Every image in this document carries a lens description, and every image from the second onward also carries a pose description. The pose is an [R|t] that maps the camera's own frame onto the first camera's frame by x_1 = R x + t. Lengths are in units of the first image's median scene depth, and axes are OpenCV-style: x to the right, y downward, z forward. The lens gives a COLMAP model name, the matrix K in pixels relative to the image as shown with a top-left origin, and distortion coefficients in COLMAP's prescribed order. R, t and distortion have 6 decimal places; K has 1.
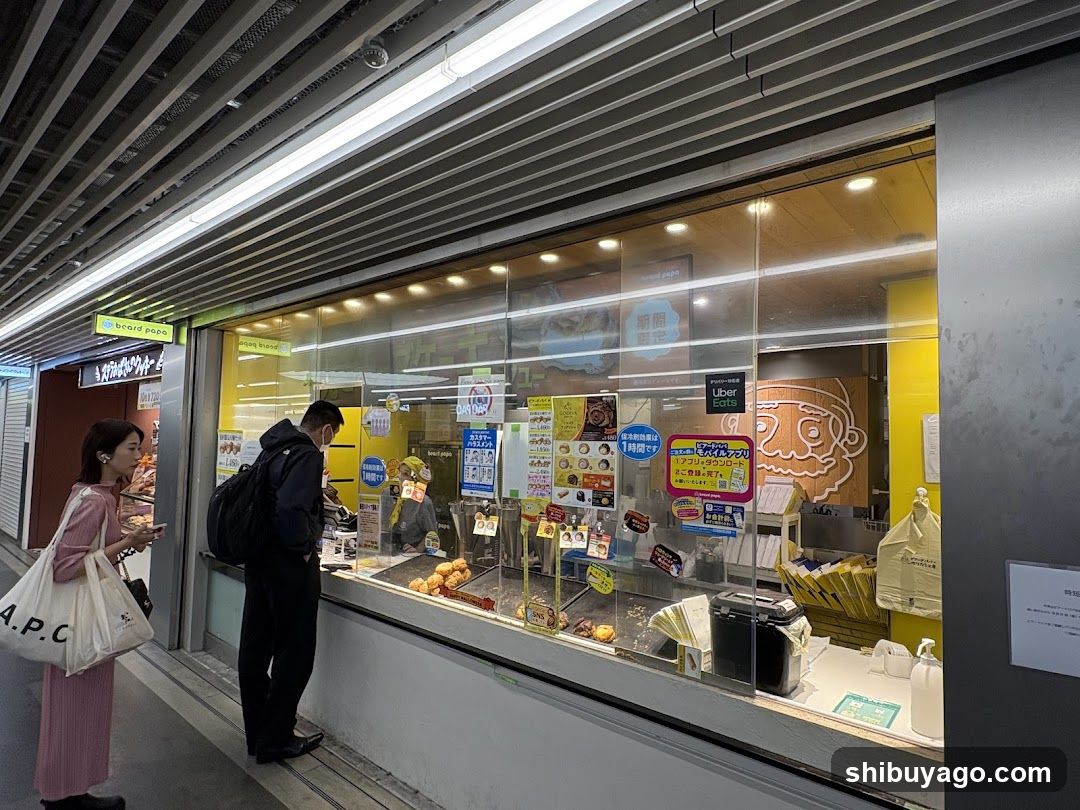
lens RADIAL K [[587.7, 0, 540.0], [0, 587.7, 405.0], [0, 0, 1]] dist [0.018098, -0.000323]
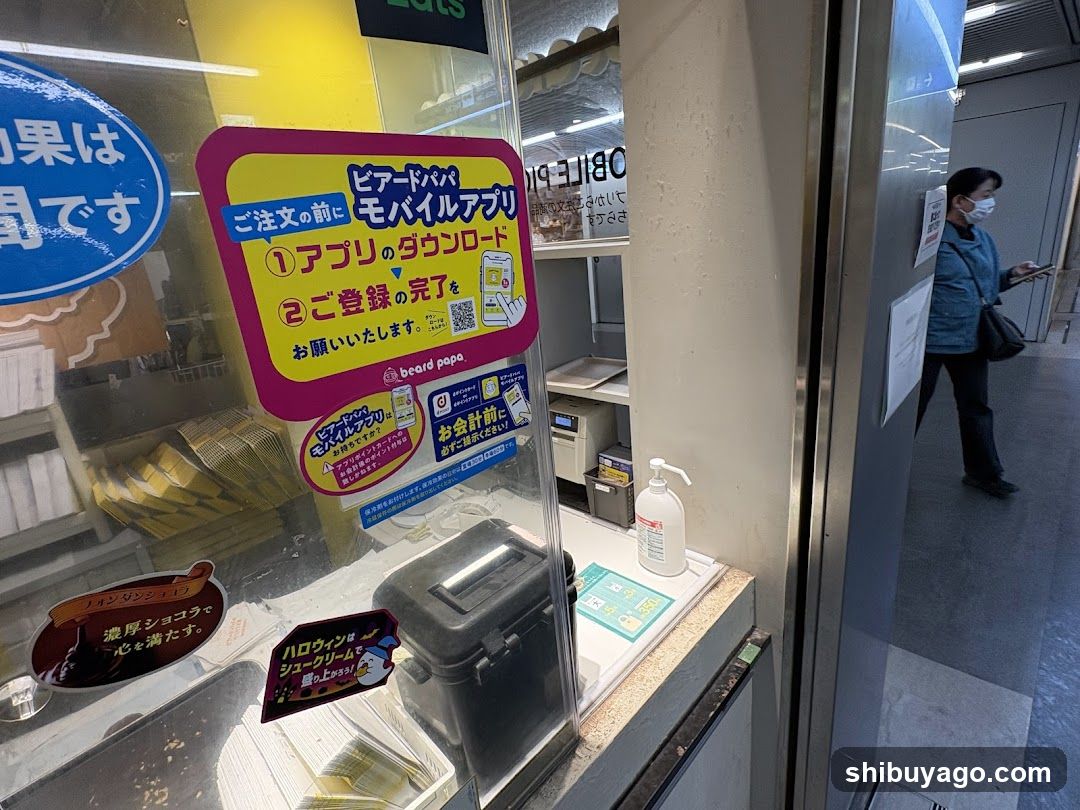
lens RADIAL K [[540.6, 0, 540.0], [0, 540.6, 405.0], [0, 0, 1]] dist [-0.009352, 0.000077]
pose [[0.072971, -0.342490, 0.936683, 0.037969], [0.045336, 0.939355, 0.339936, 0.083172], [-0.996303, 0.017660, 0.084073, 0.910171]]
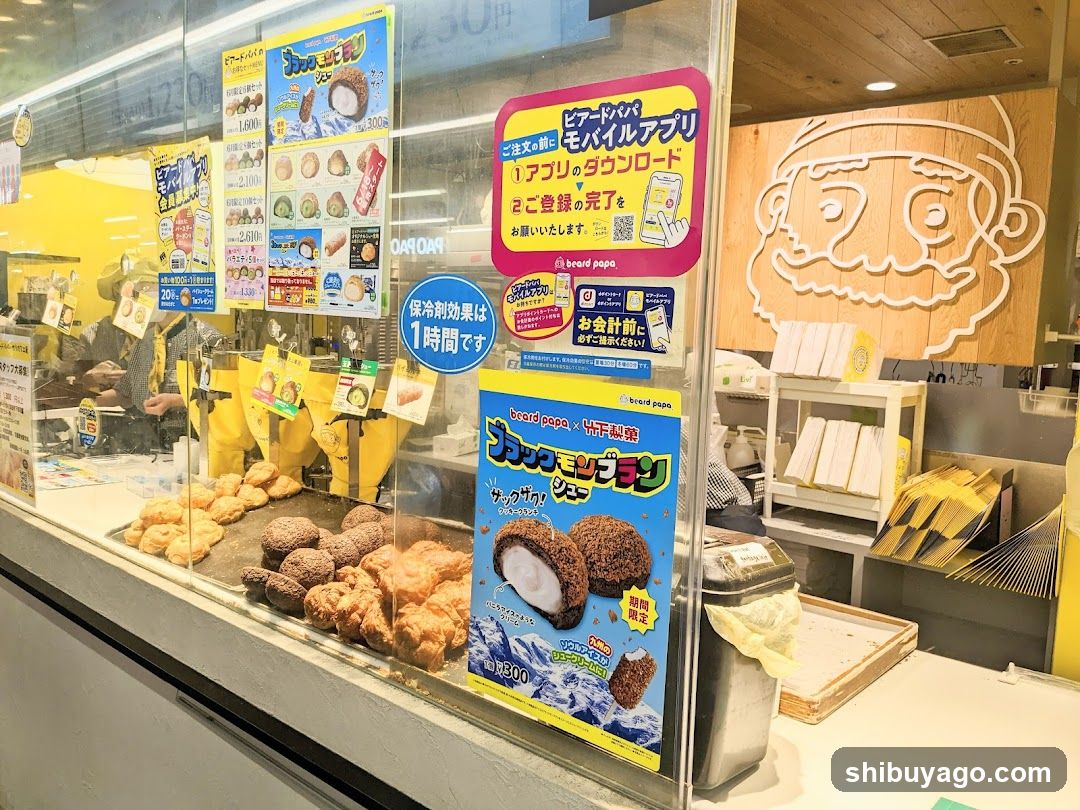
lens RADIAL K [[852.2, 0, 540.0], [0, 852.2, 405.0], [0, 0, 1]] dist [0.002629, -0.010910]
pose [[0.999811, 0.012484, -0.014931, 0.262528], [-0.009810, 0.985847, 0.167362, 0.149164], [0.016809, -0.167184, 0.985782, 0.483700]]
